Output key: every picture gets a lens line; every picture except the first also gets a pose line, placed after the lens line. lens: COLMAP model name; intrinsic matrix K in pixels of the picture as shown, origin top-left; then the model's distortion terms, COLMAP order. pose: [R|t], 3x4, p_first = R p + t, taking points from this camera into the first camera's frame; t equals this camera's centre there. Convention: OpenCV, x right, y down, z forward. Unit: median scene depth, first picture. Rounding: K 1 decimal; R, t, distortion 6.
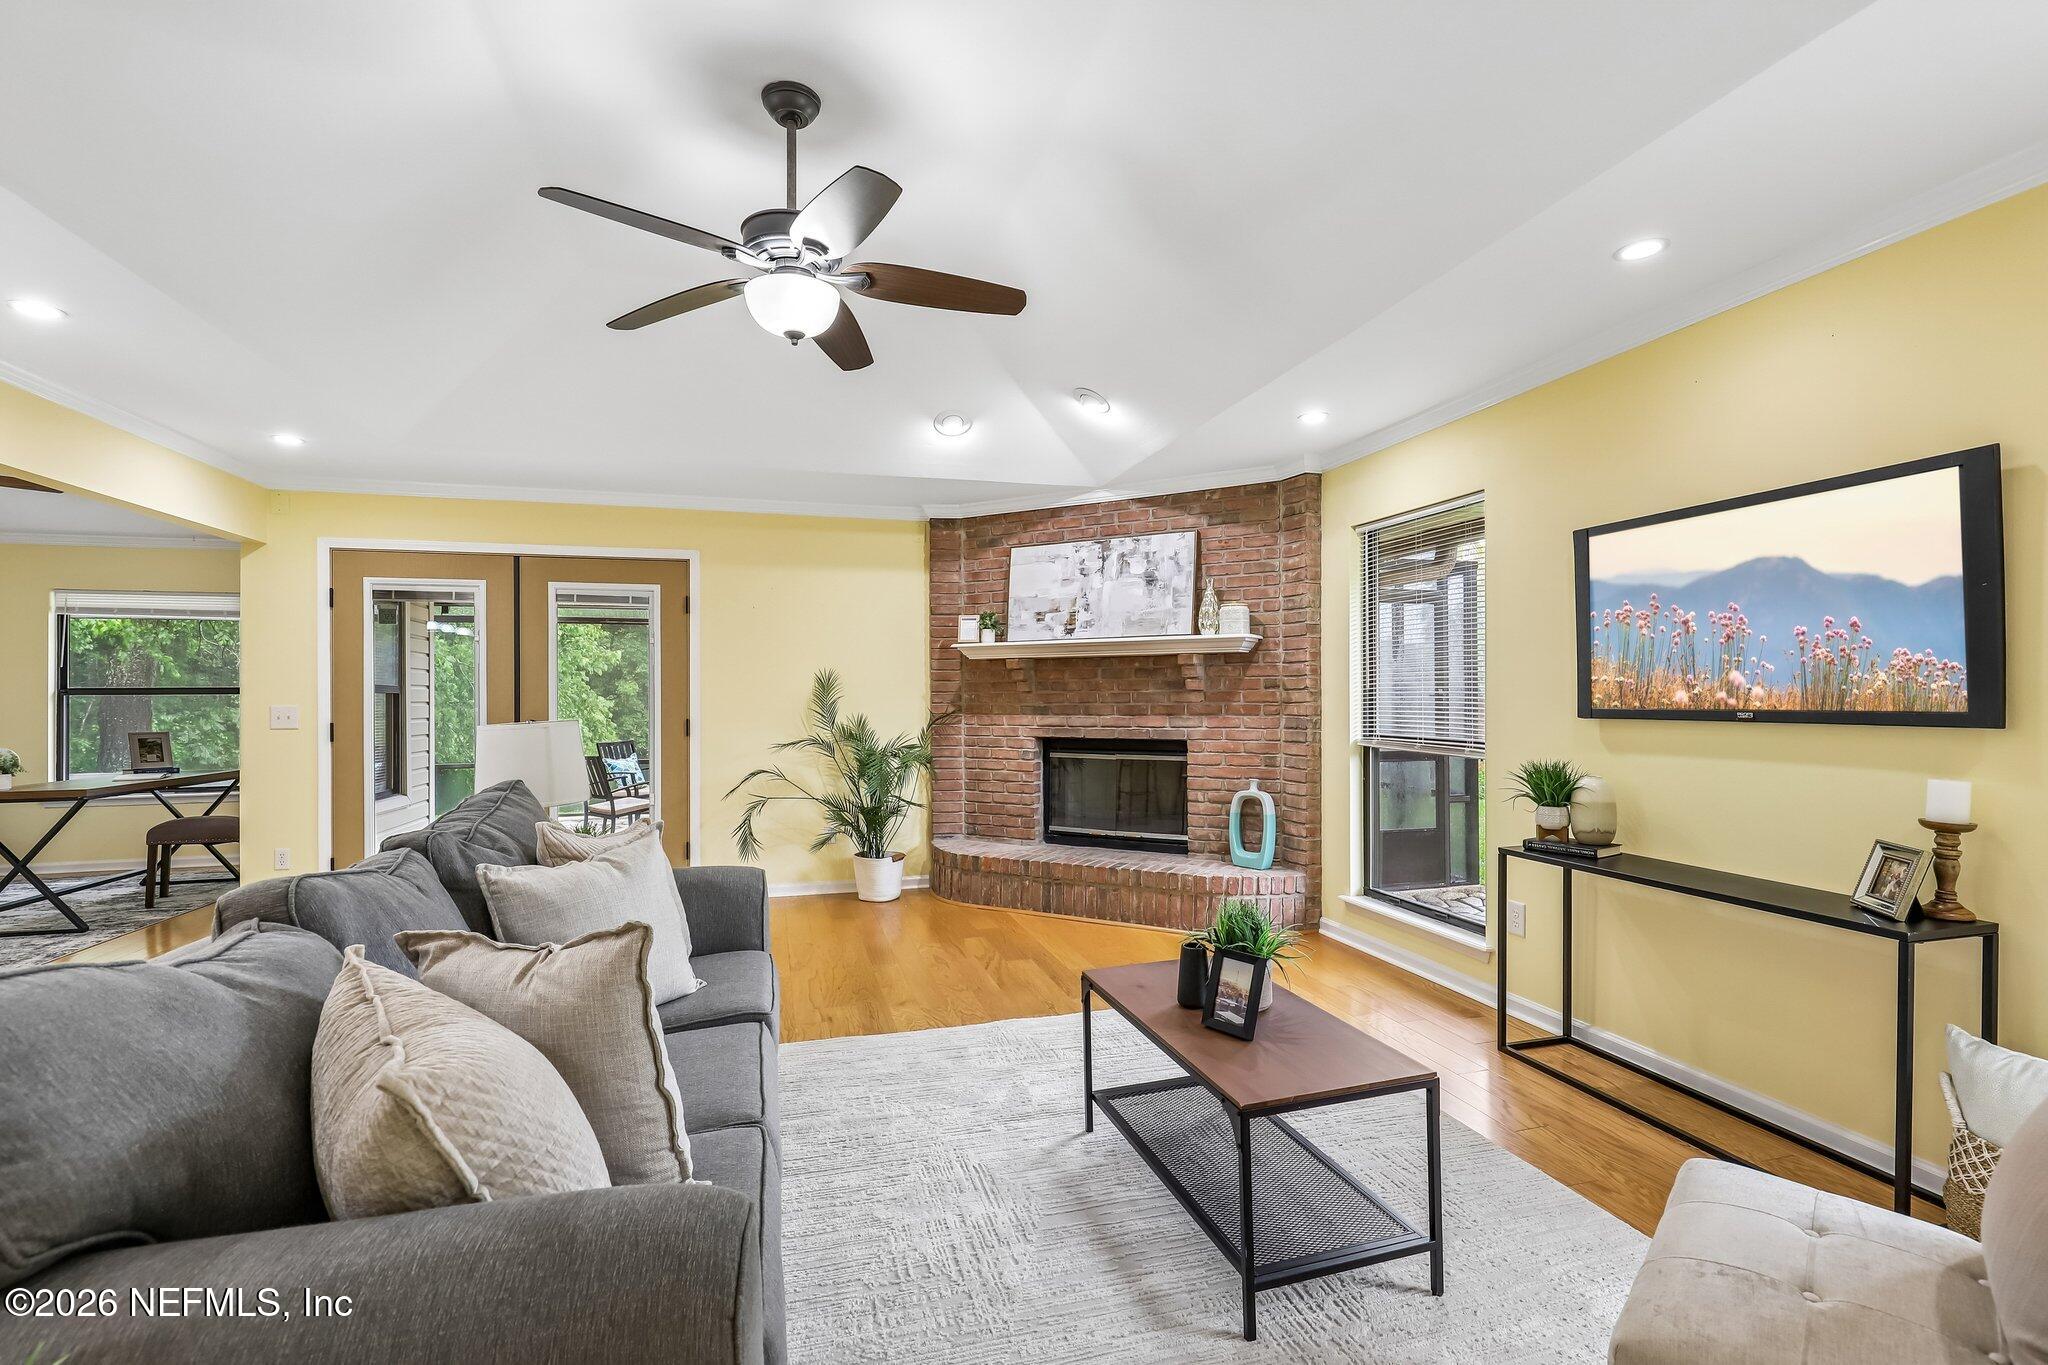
lens RADIAL K [[941.1, 0, 1010.9], [0, 941.1, 689.8], [0, 0, 1]] dist [-0.001659, 0.000128]
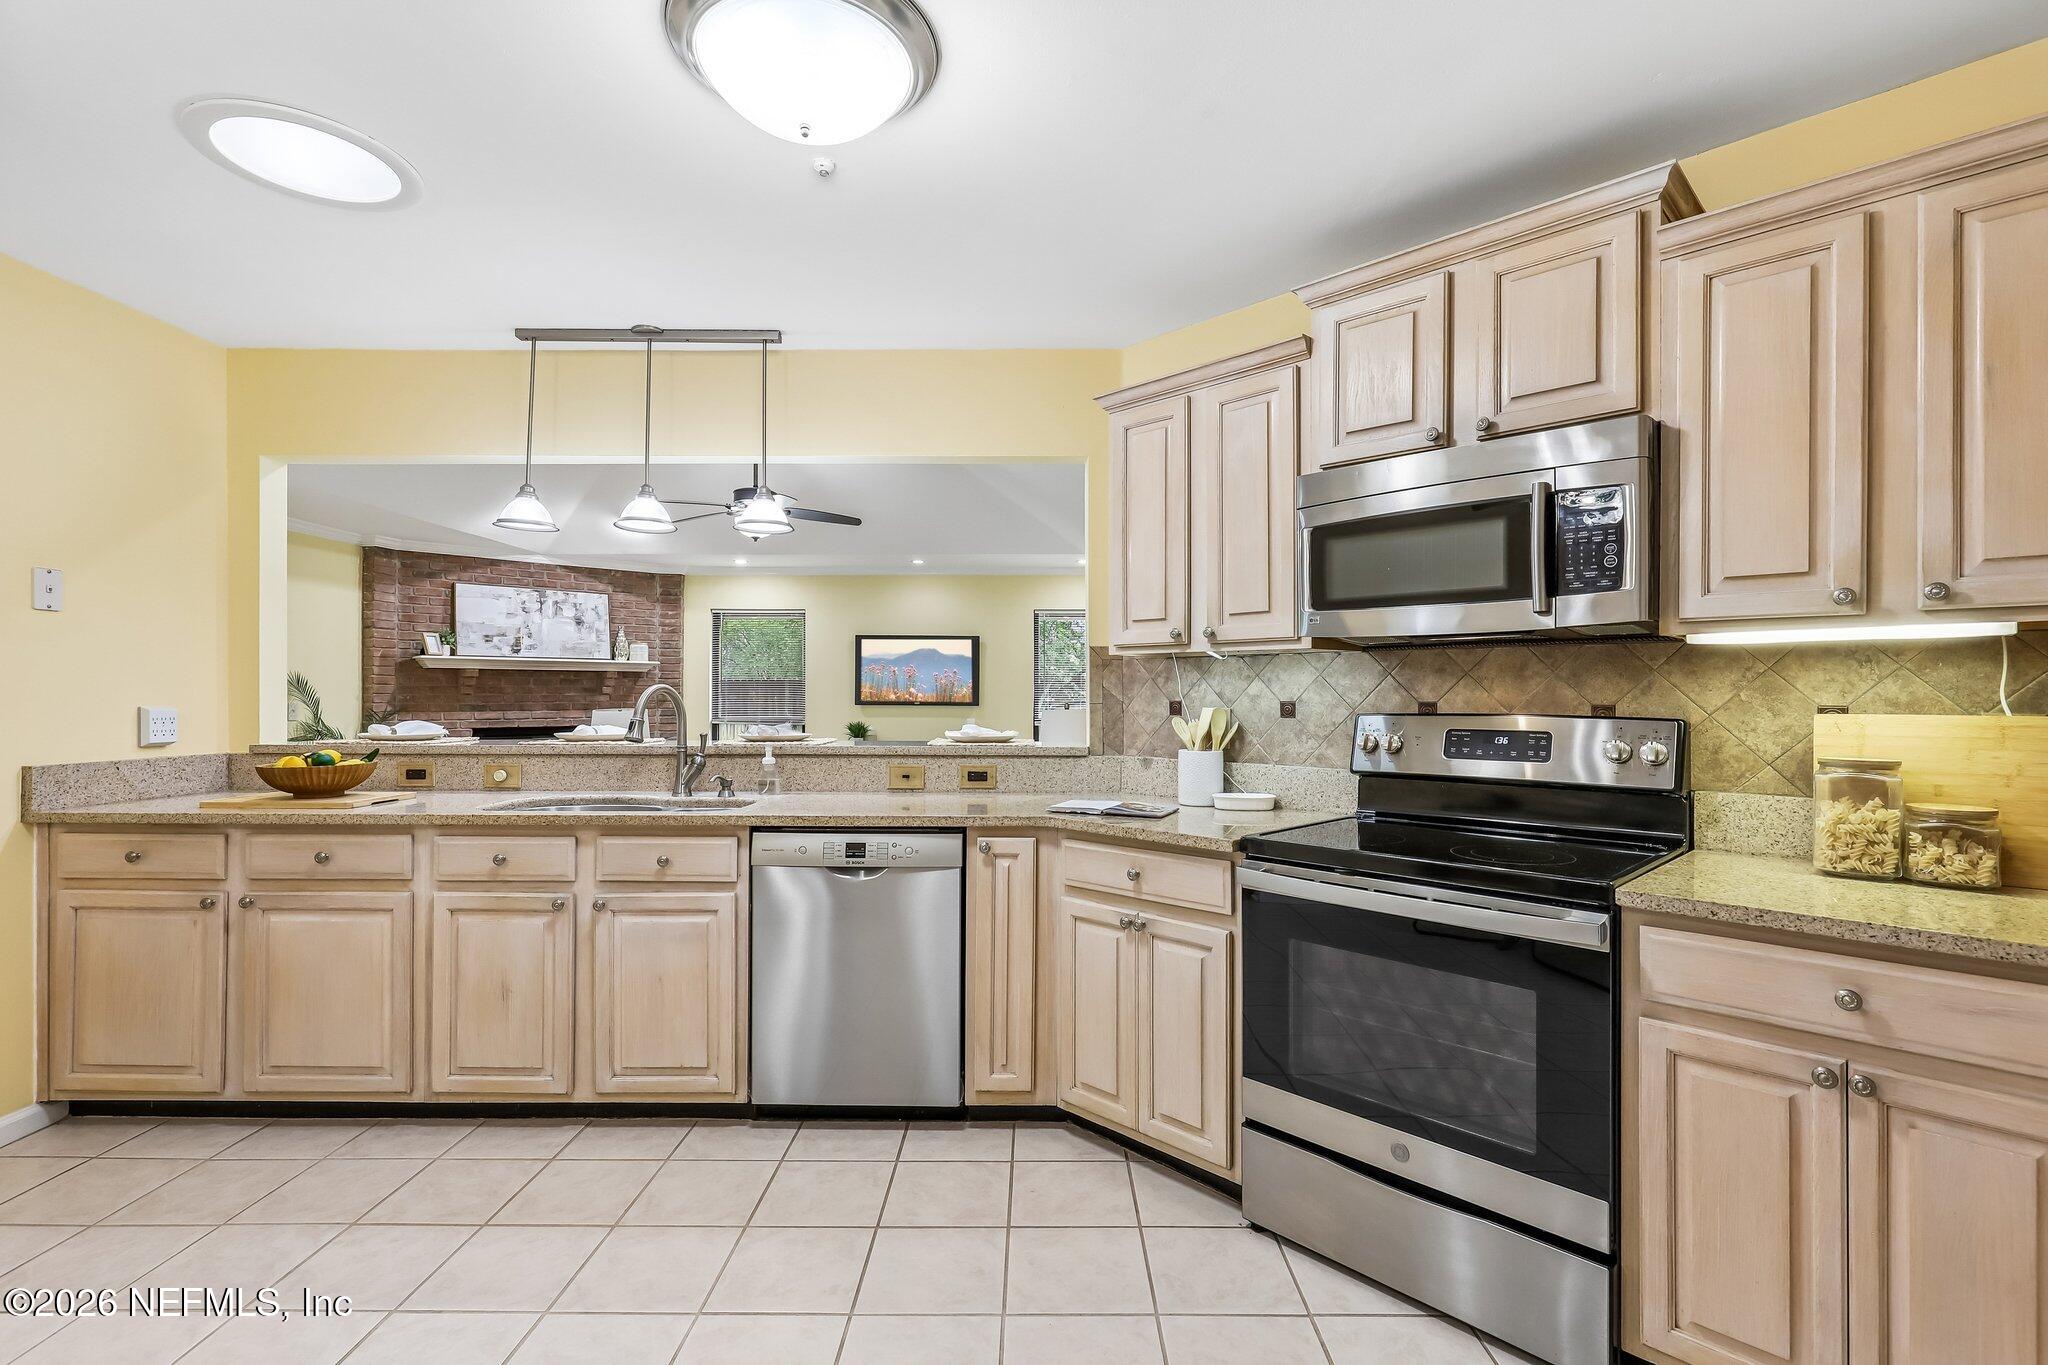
lens RADIAL K [[941.1, 0, 1032.1], [0, 941.1, 691.8], [0, 0, 1]] dist [-0.001659, 0.000128]
pose [[0.251406, 0.006633, 0.967859, -1.147941], [-0.006222, 0.999967, -0.005237, 0.001150], [-0.967862, -0.004705, 0.251439, -0.101918]]
